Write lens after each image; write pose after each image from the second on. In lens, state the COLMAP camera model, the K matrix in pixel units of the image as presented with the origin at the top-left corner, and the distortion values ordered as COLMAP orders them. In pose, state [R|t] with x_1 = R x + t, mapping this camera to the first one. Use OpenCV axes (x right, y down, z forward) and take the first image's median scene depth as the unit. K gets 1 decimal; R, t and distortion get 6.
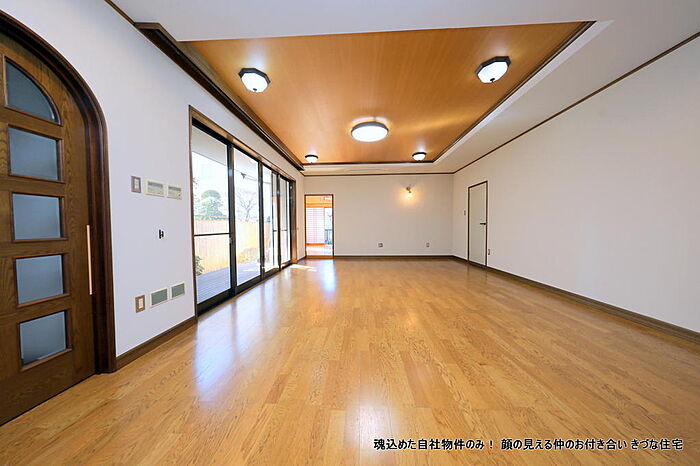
lens RADIAL K [[215.7, 0, 350.0], [0, 215.7, 233.0], [0, 0, 1]] dist [0.000077, -0.000007]
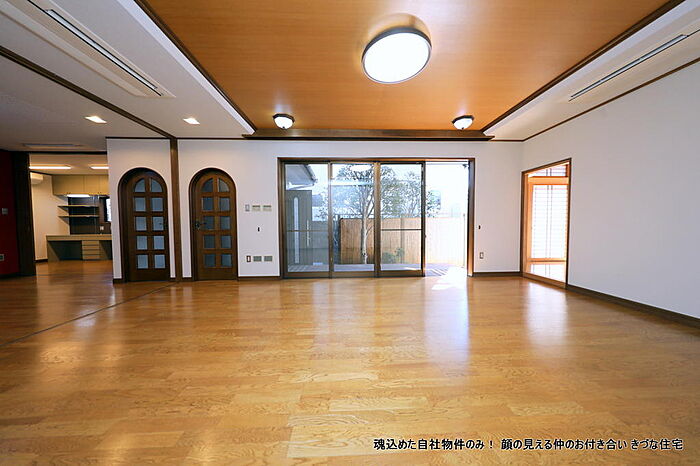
lens RADIAL K [[230.3, 0, 350.0], [0, 230.3, 233.0], [0, 0, 1]] dist [0.000457, 0.000018]
pose [[0.088215, 0.038983, -0.995338, 1.309282], [-0.025697, 0.998990, 0.036848, -0.057730], [0.995770, 0.022327, 0.089128, 1.537879]]
